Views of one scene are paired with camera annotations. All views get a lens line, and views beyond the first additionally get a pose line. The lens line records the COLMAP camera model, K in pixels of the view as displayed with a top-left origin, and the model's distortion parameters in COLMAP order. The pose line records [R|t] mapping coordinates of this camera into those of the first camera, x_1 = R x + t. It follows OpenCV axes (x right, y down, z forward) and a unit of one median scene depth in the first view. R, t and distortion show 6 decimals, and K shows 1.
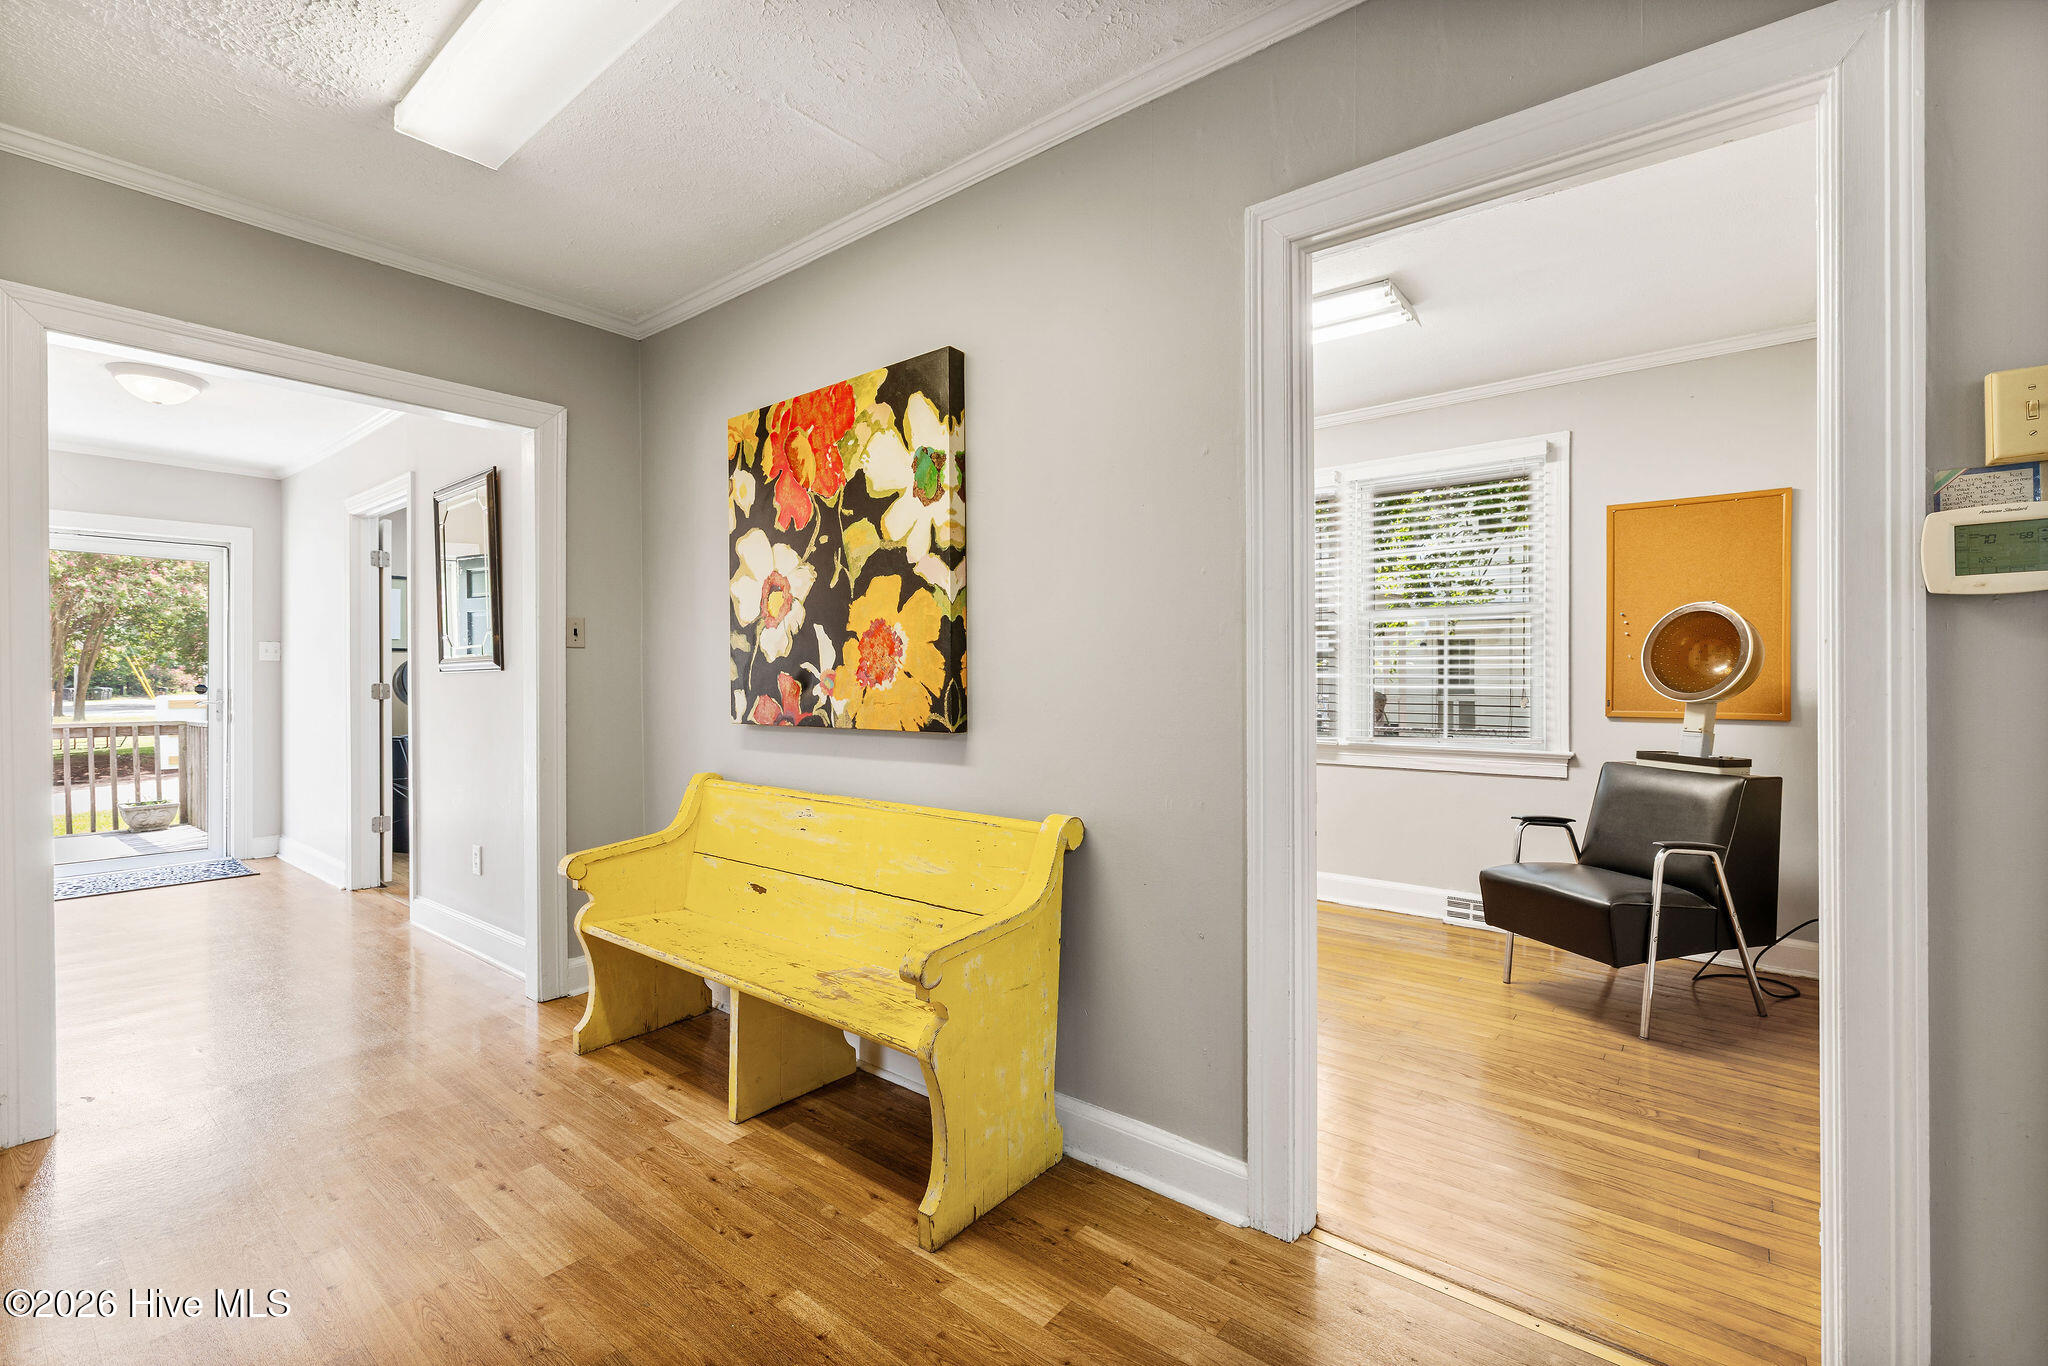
lens RADIAL K [[884.8, 0, 1022.3], [0, 884.8, 679.0], [0, 0, 1]] dist [0.000461, 0.000158]
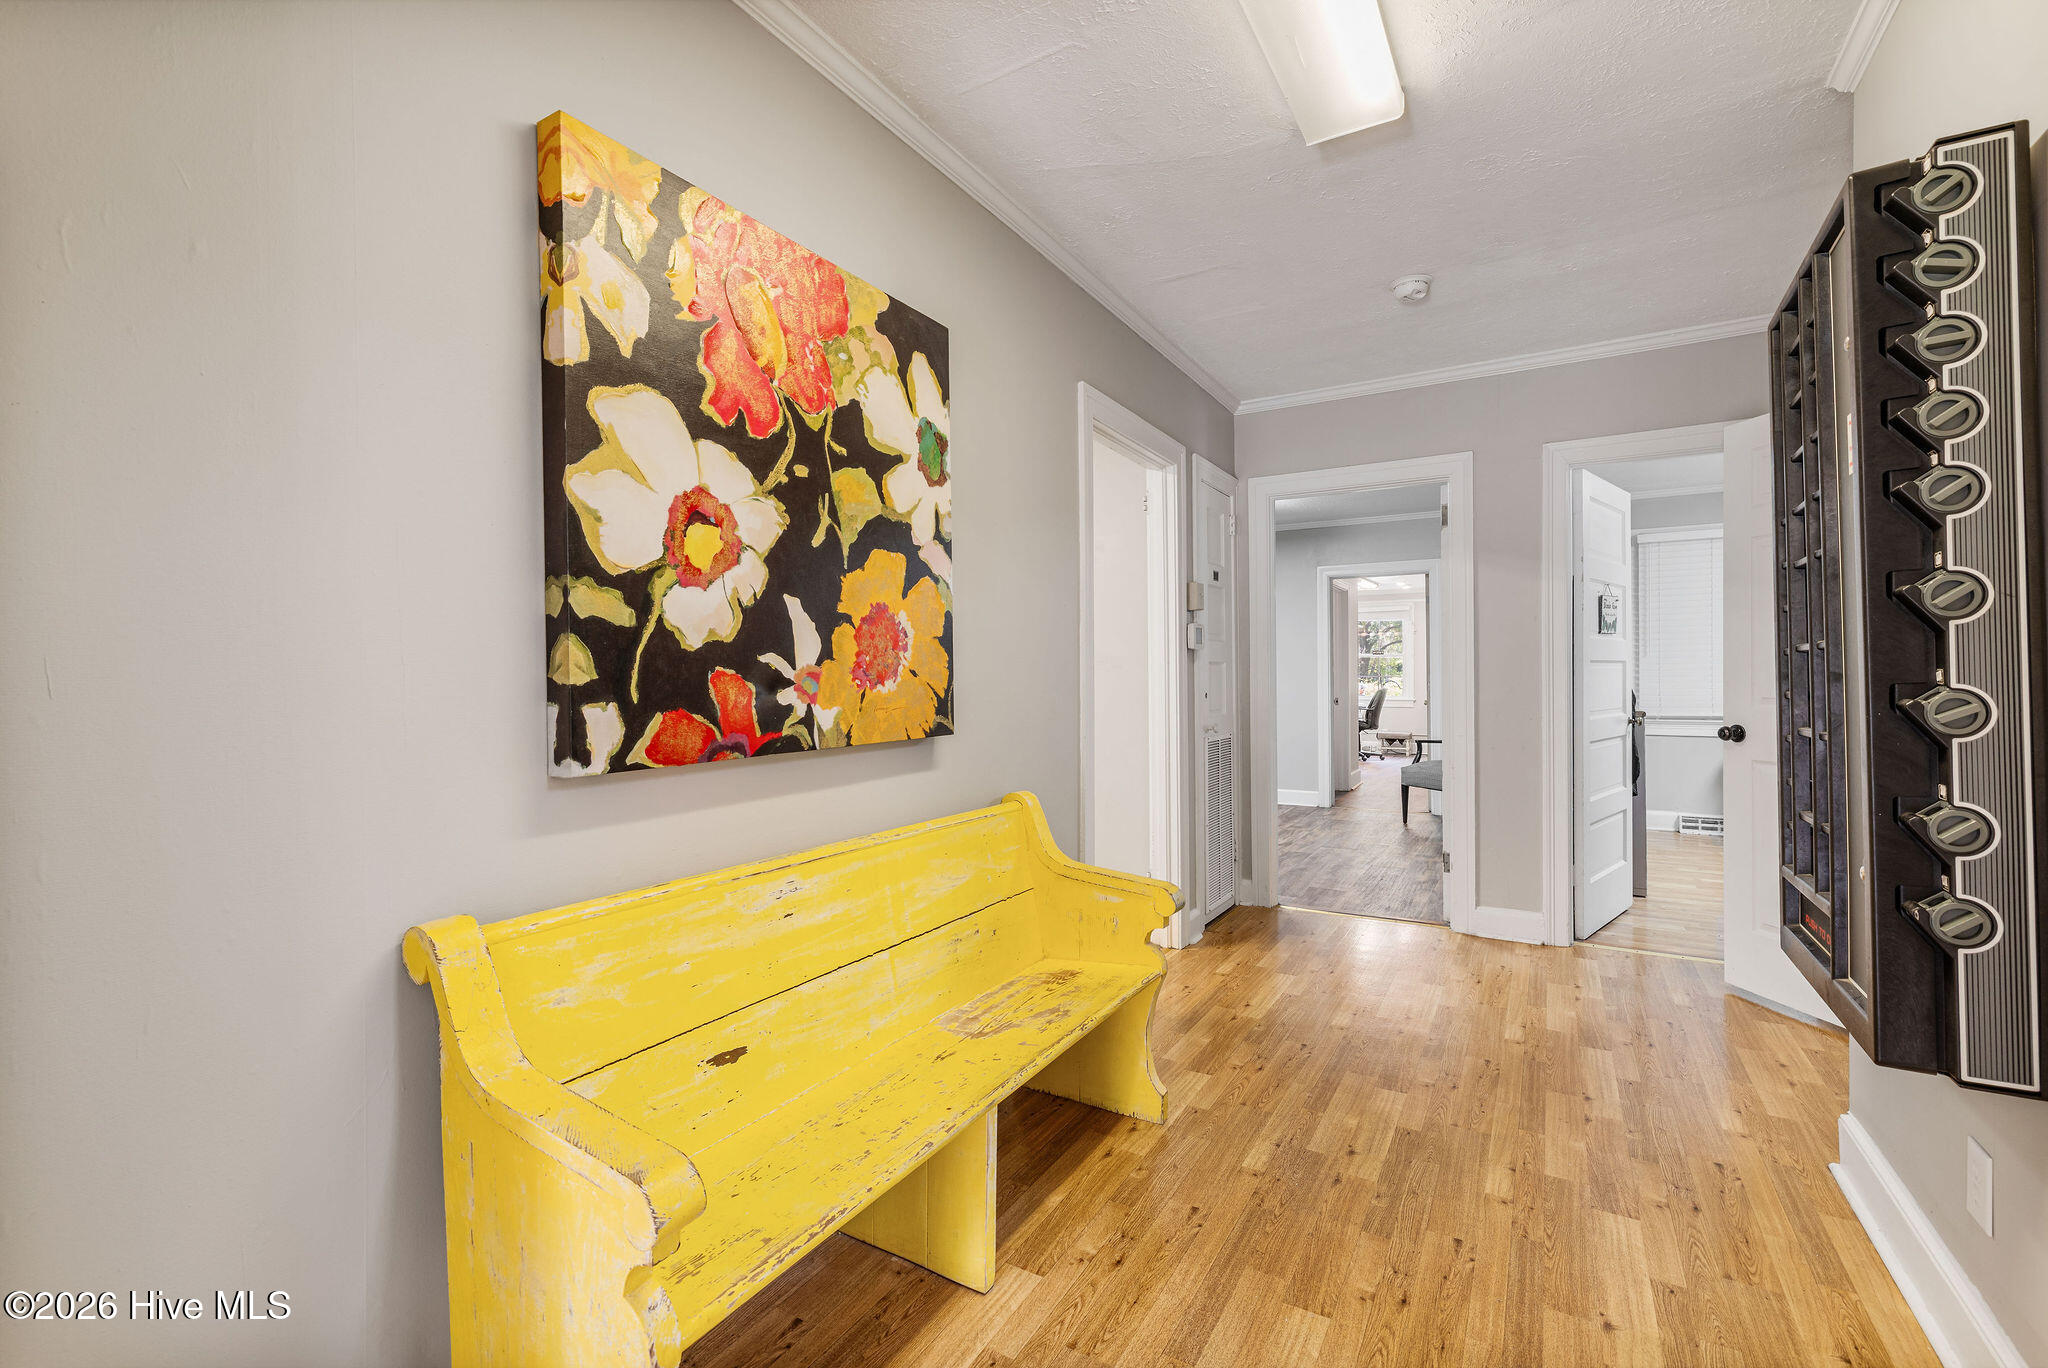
lens RADIAL K [[884.8, 0, 1022.3], [0, 884.8, 680.0], [0, 0, 1]] dist [0.000461, 0.000158]
pose [[-0.138922, -0.000447, 0.990303, -0.968013], [0.009884, 0.999949, 0.001838, 0.000977], [-0.990254, 0.010044, -0.138911, 0.986758]]
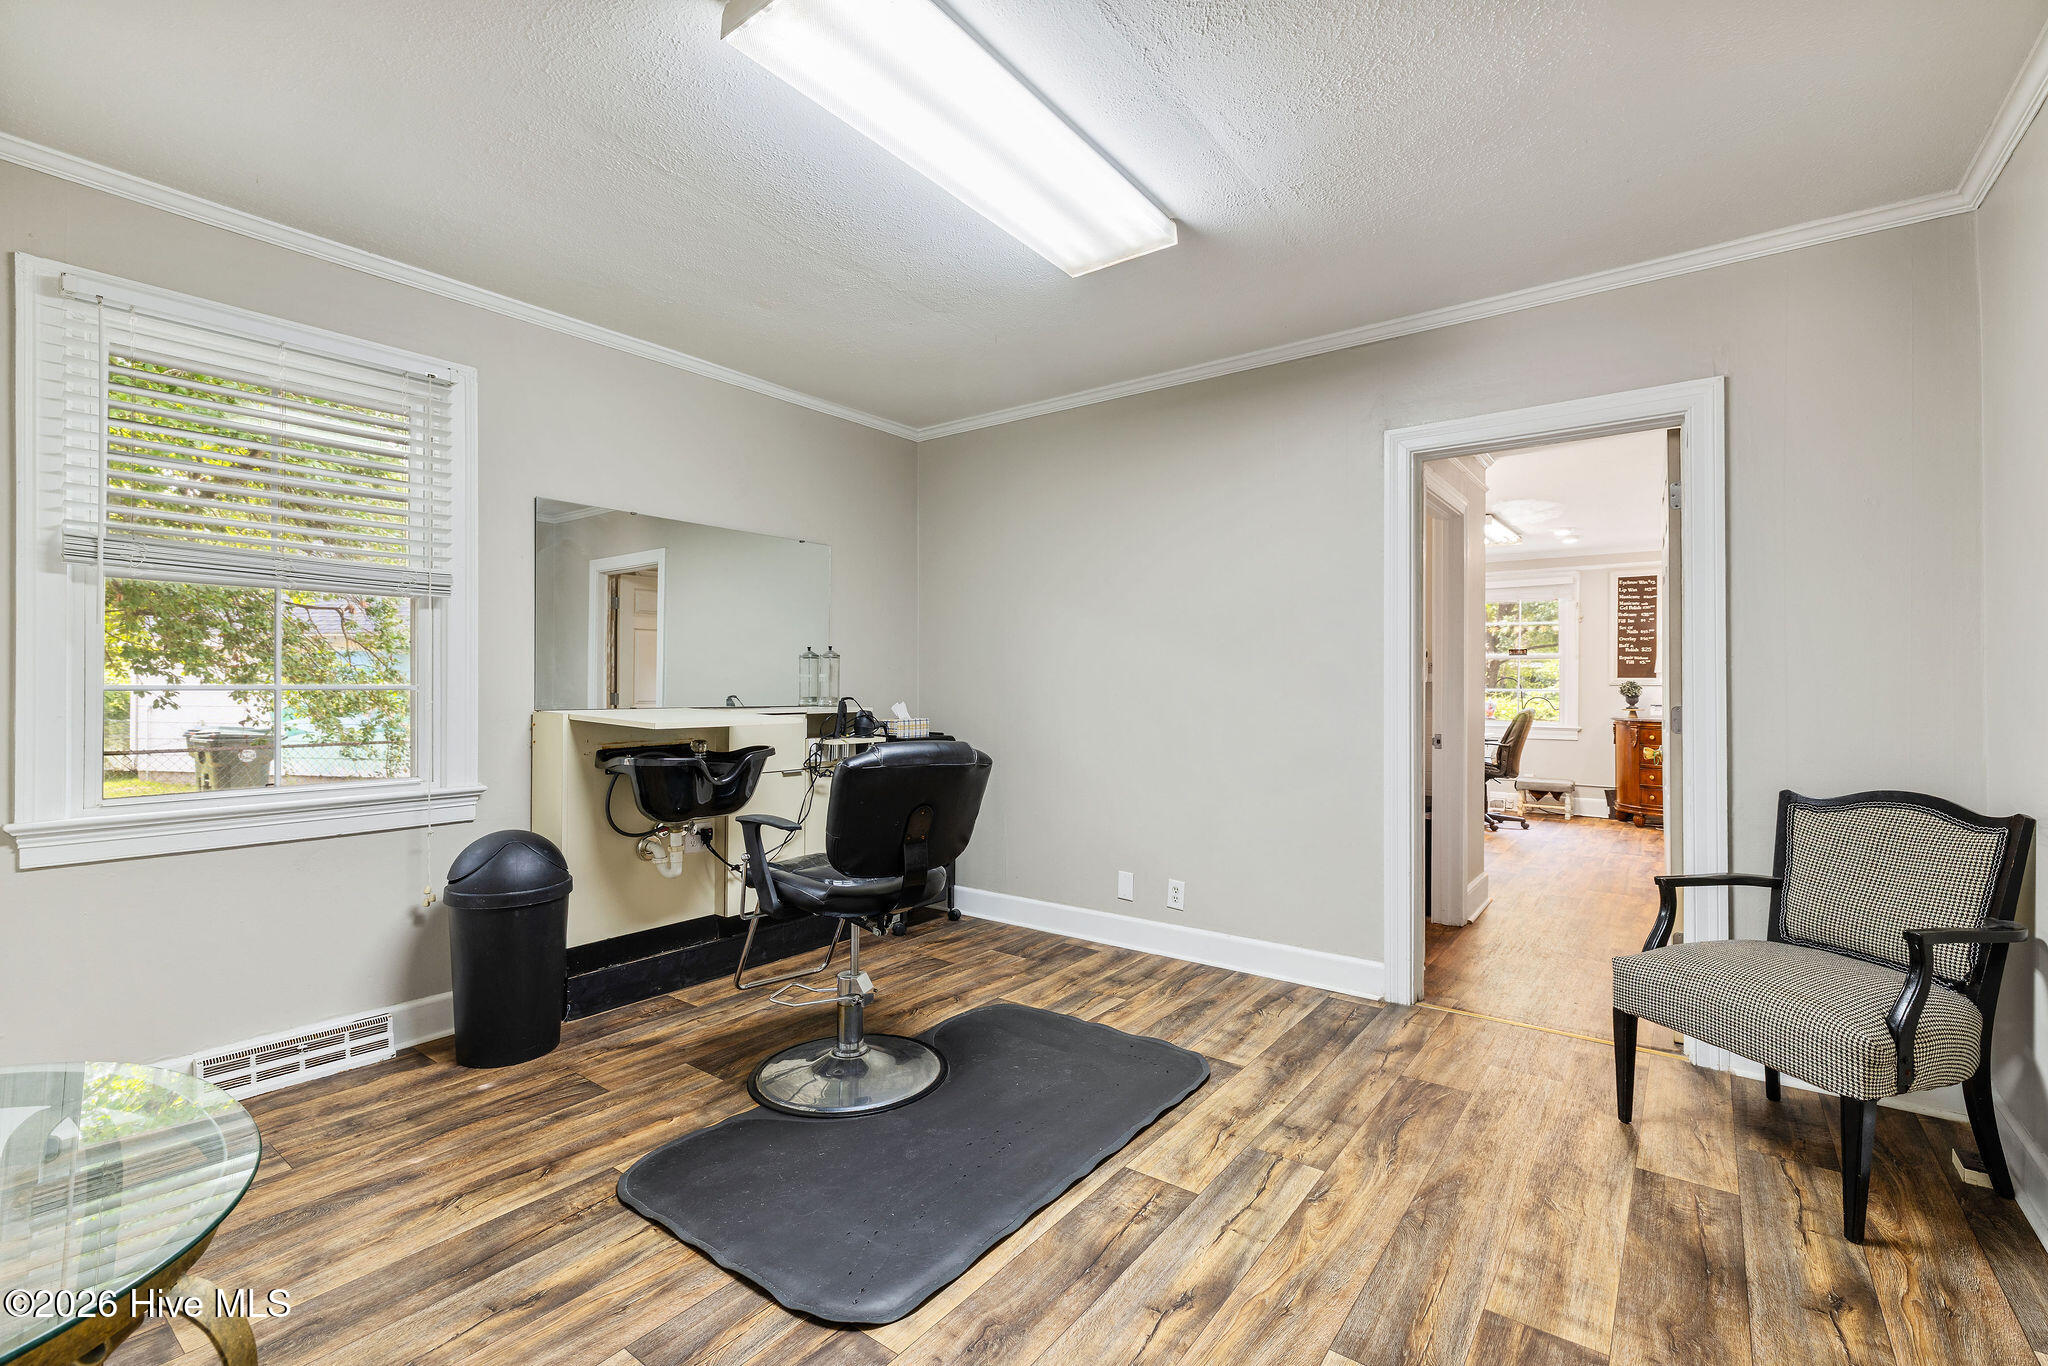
lens RADIAL K [[913.4, 0, 1024.0], [0, 913.4, 683.0], [0, 0, 1]] dist [0.000272, 0.000372]
pose [[-0.035641, 0.004957, 0.999352, 0.680663], [-0.000449, 0.999988, -0.004976, 0.001871], [-0.999365, -0.000626, -0.035639, 0.082838]]
